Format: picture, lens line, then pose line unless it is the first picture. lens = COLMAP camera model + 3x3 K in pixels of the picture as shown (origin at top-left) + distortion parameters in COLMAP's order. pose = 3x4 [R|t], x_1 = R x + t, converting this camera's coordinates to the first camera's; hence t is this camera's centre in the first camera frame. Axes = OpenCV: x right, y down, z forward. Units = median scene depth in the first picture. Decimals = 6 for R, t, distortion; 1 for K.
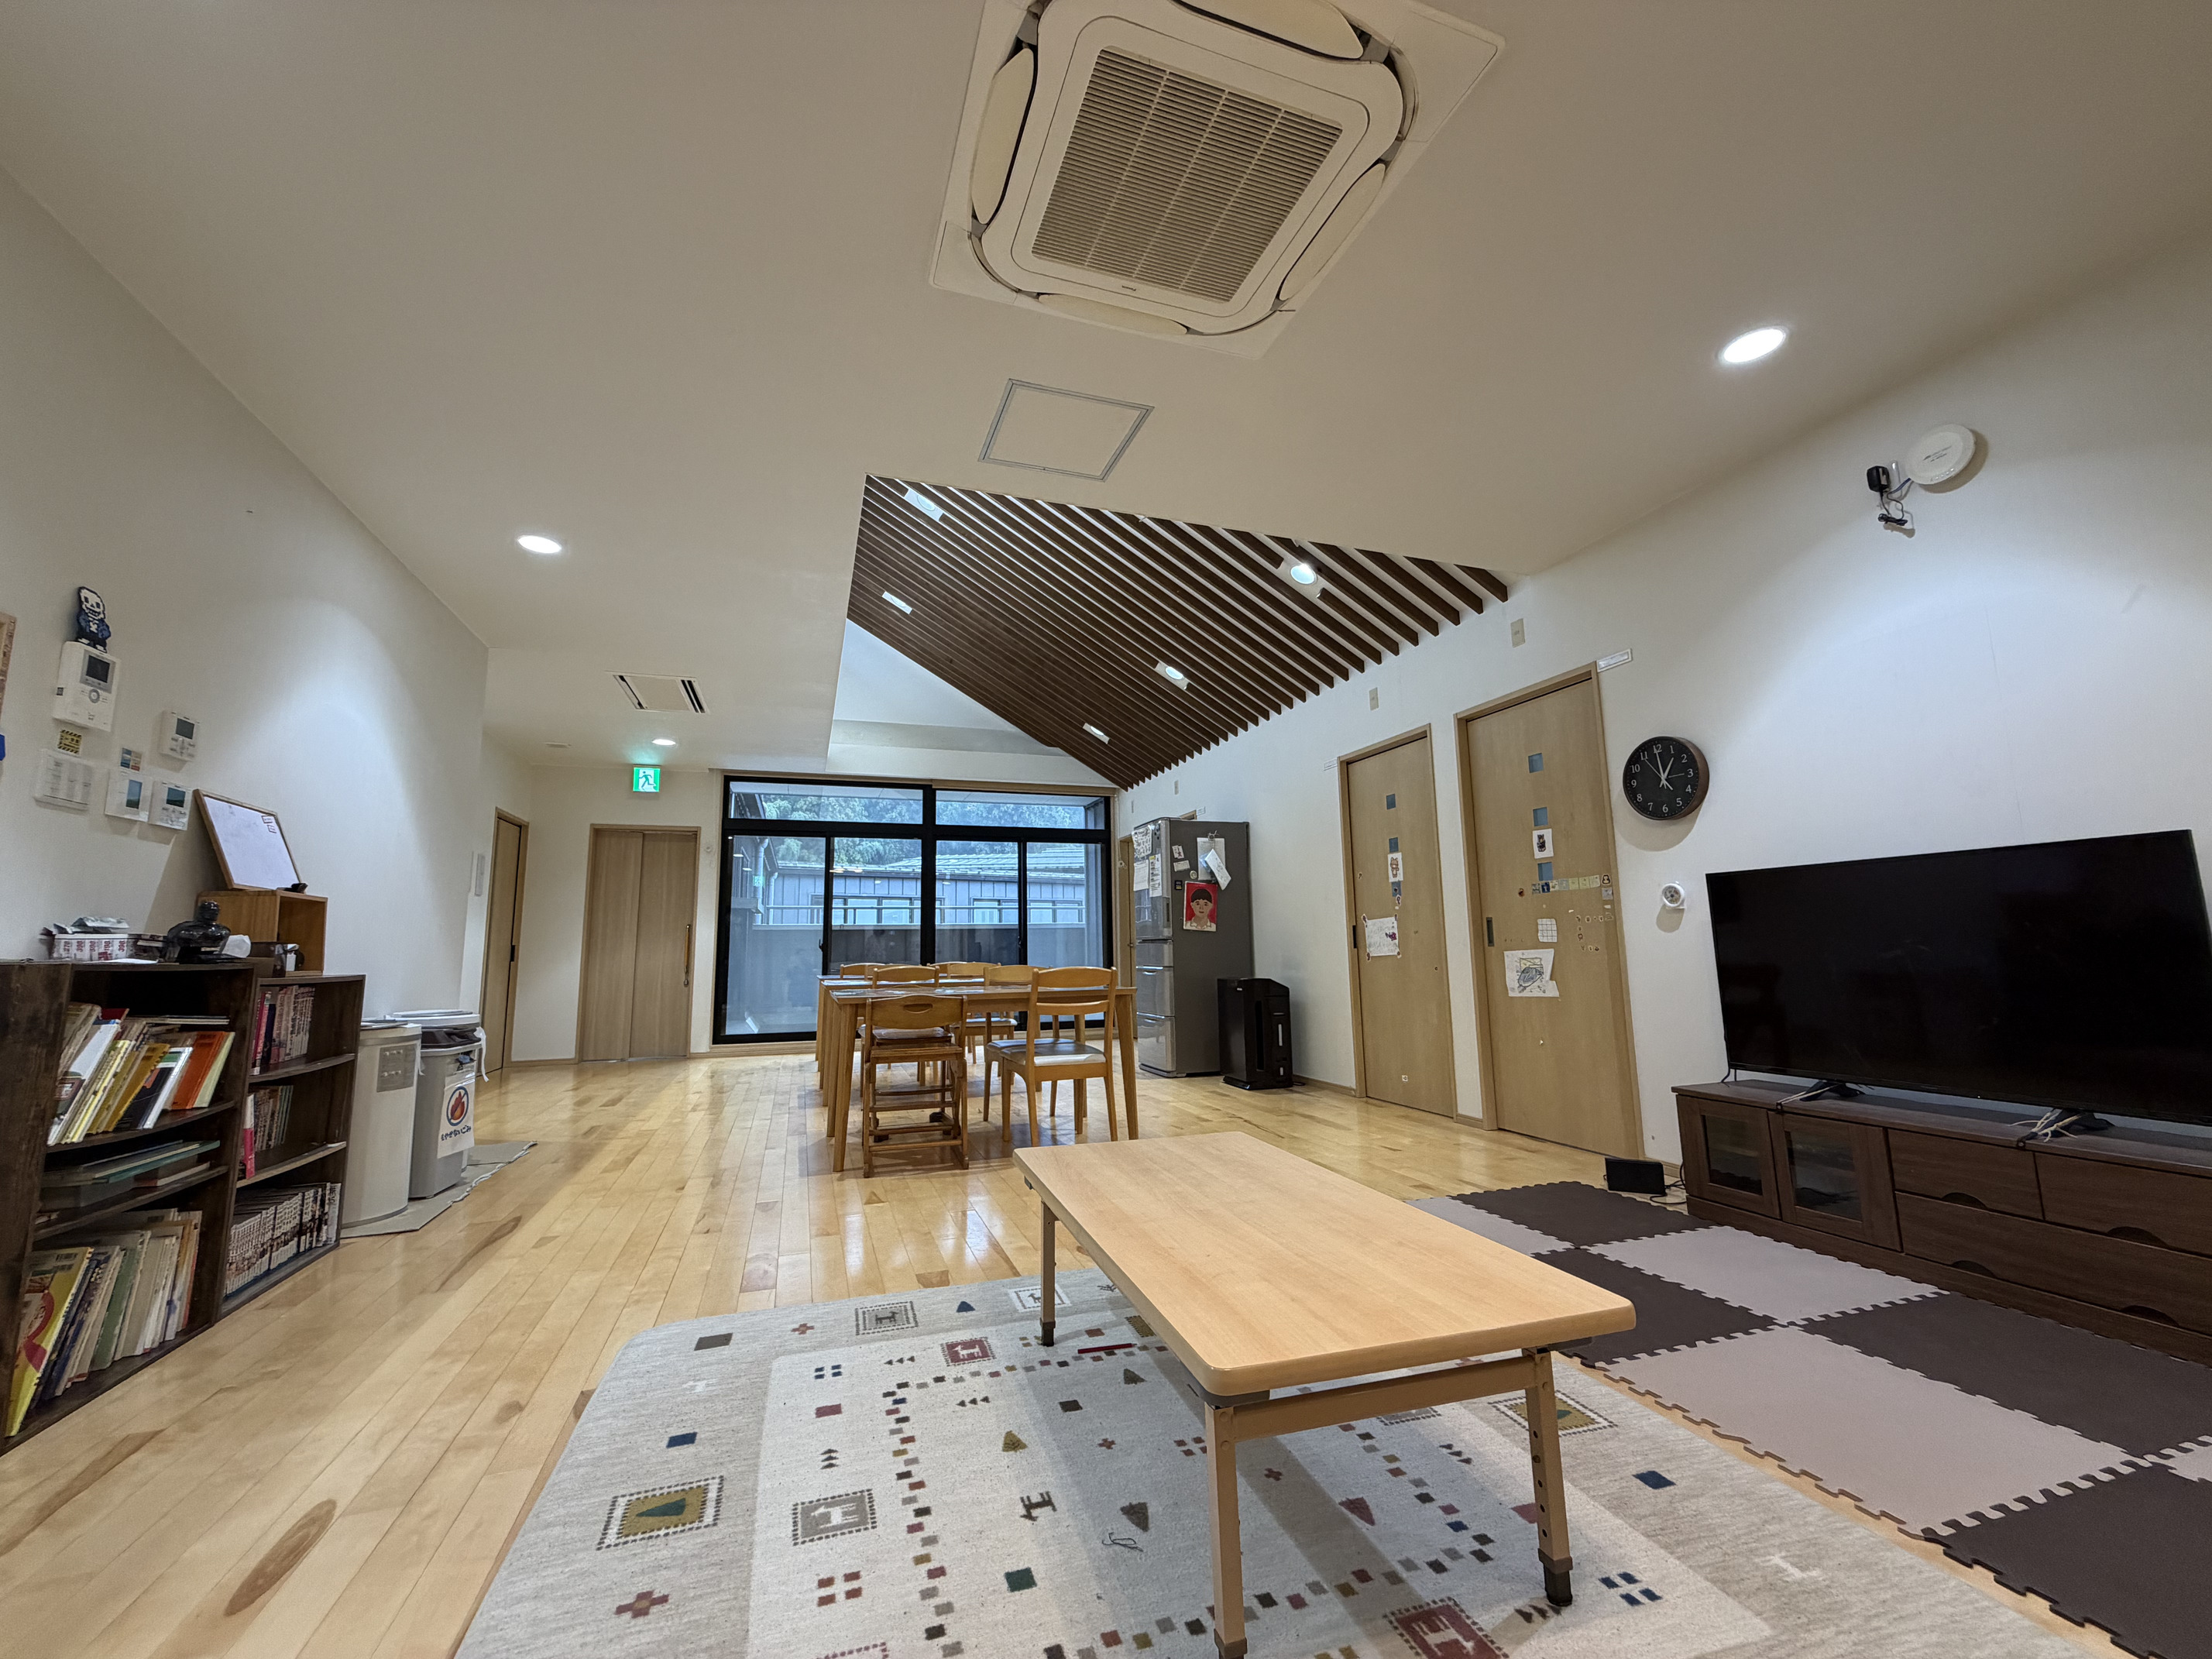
lens RADIAL K [[886.5, 0, 1098.3], [0, 886.5, 828.6], [0, 0, 1]] dist [0.001174, -0.000097]
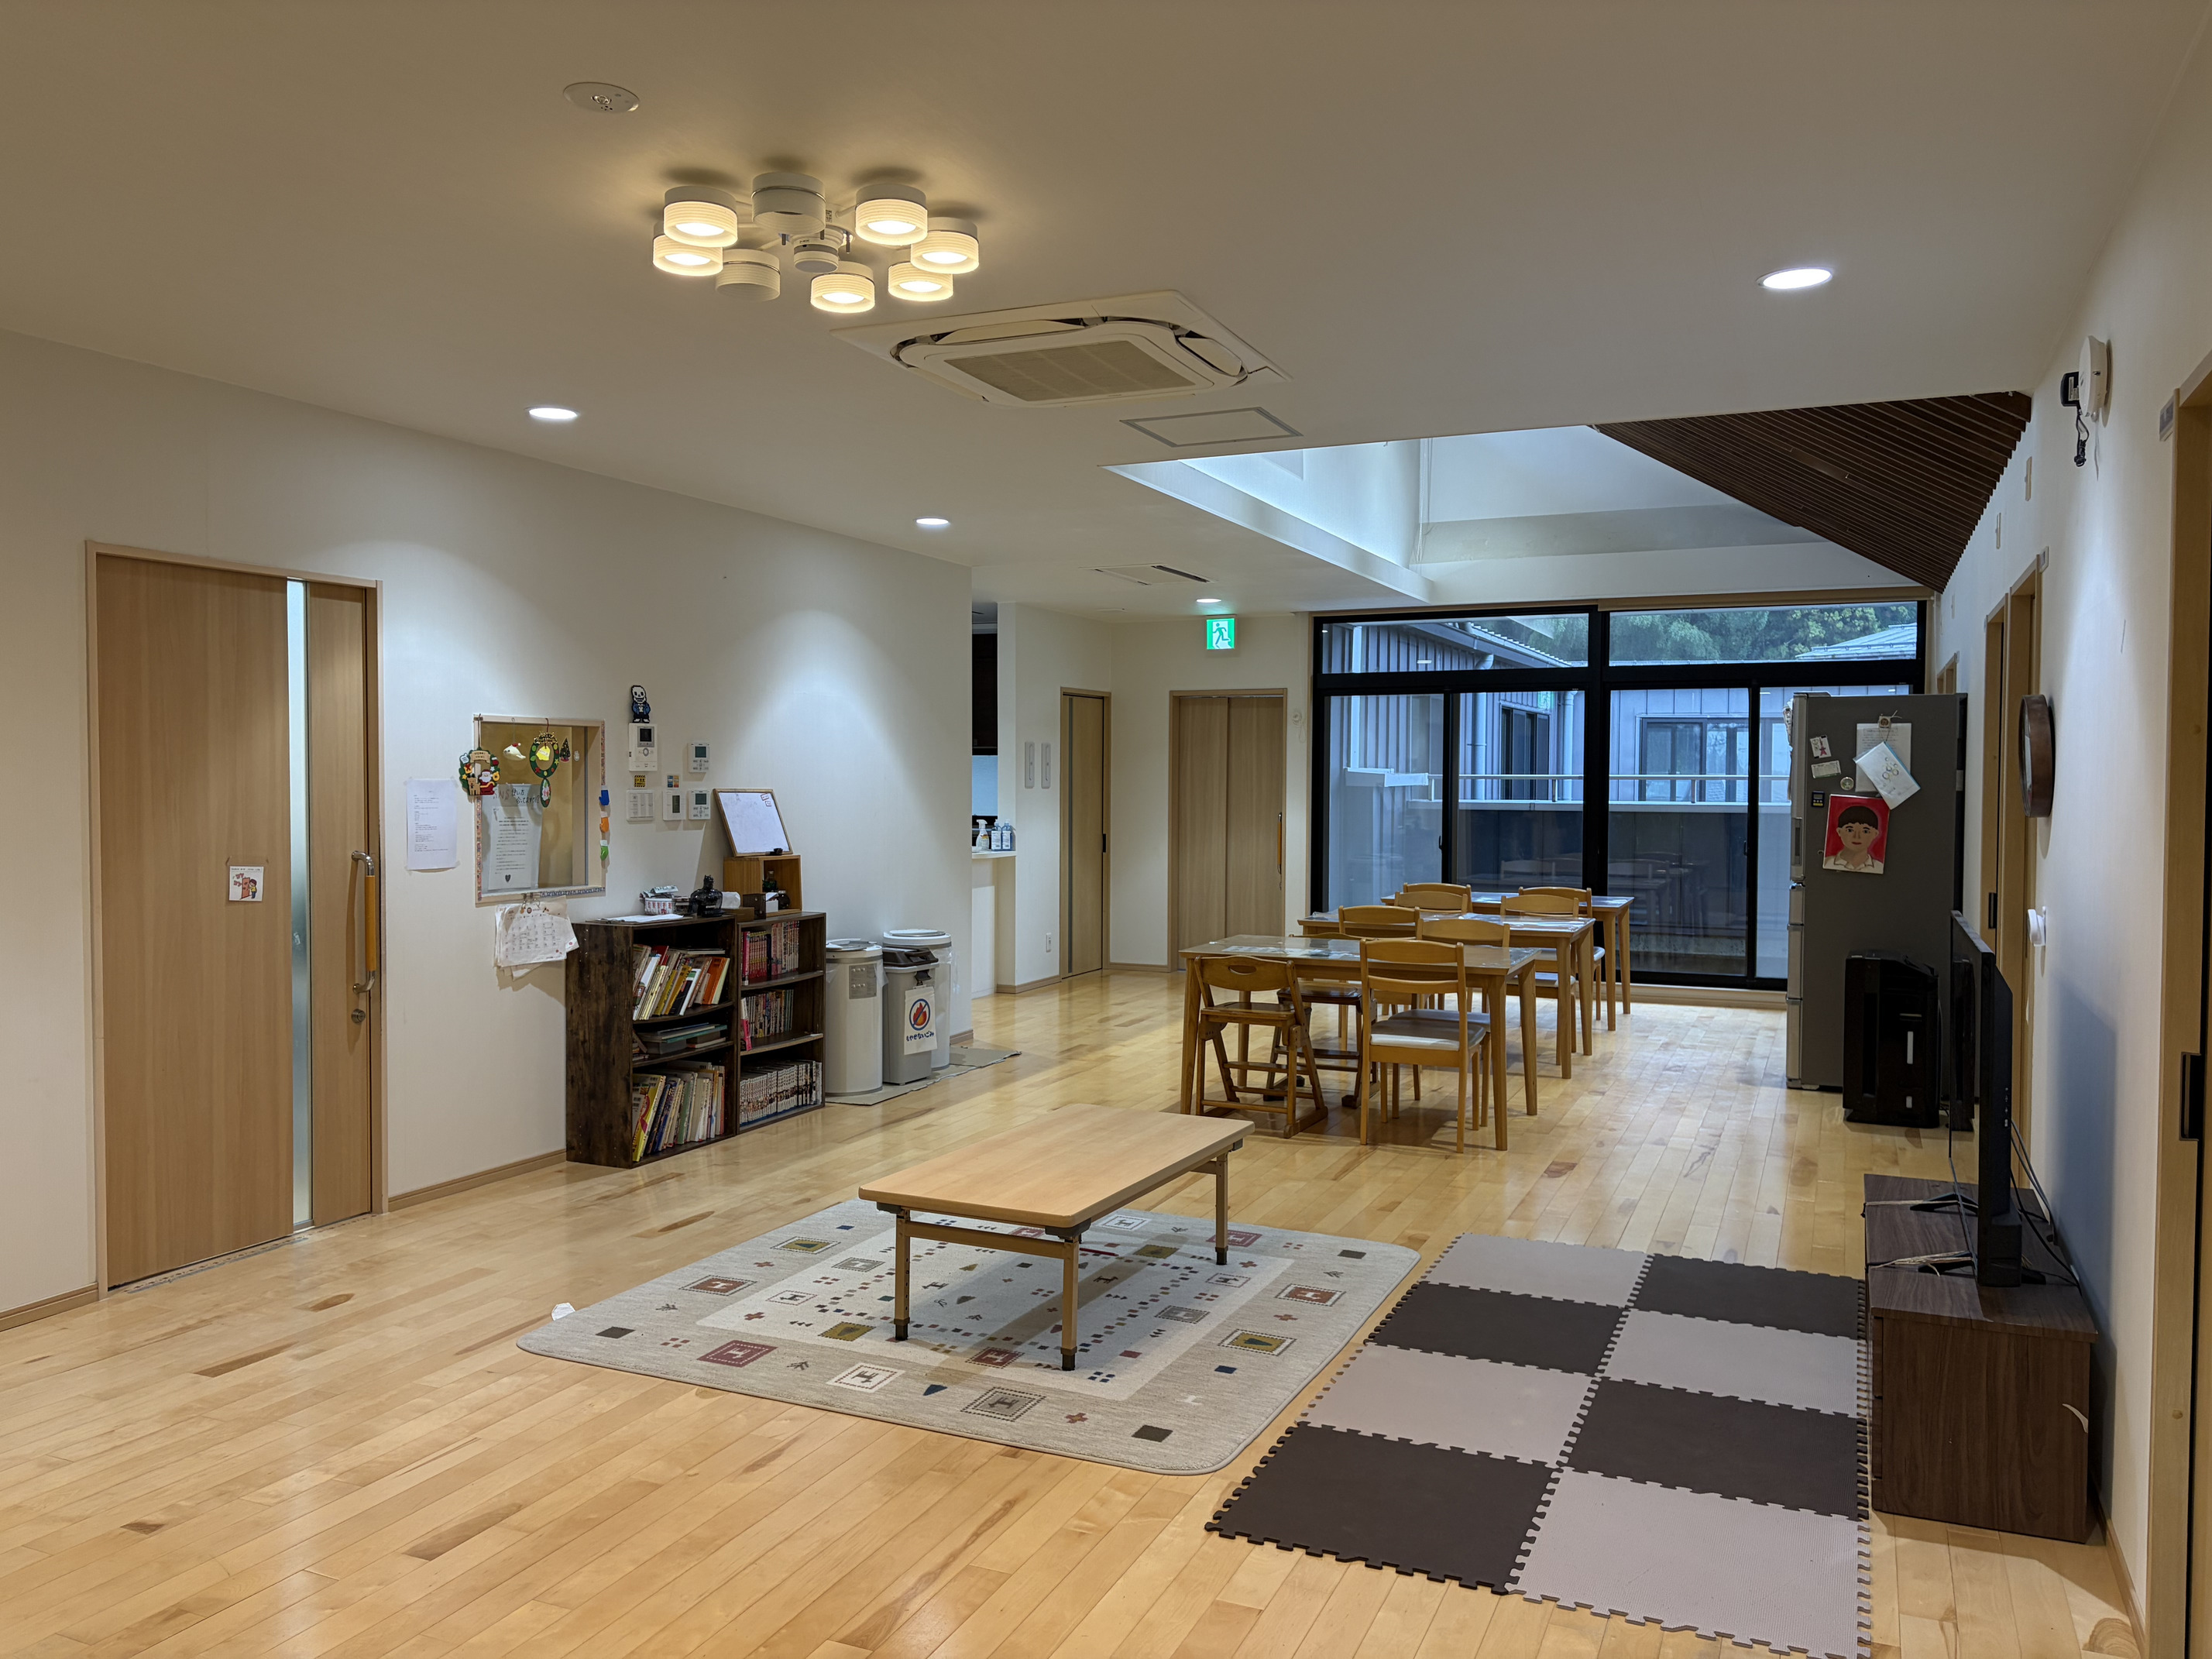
lens RADIAL K [[1680.2, 0, 1106.0], [0, 1680.2, 829.5], [0, 0, 1]] dist [0.069701, -0.001434]
pose [[0.738341, 0.041262, -0.673164, 1.417403], [0.077847, 0.986241, 0.145837, -0.353593], [0.669920, -0.160082, 0.724970, -0.630527]]
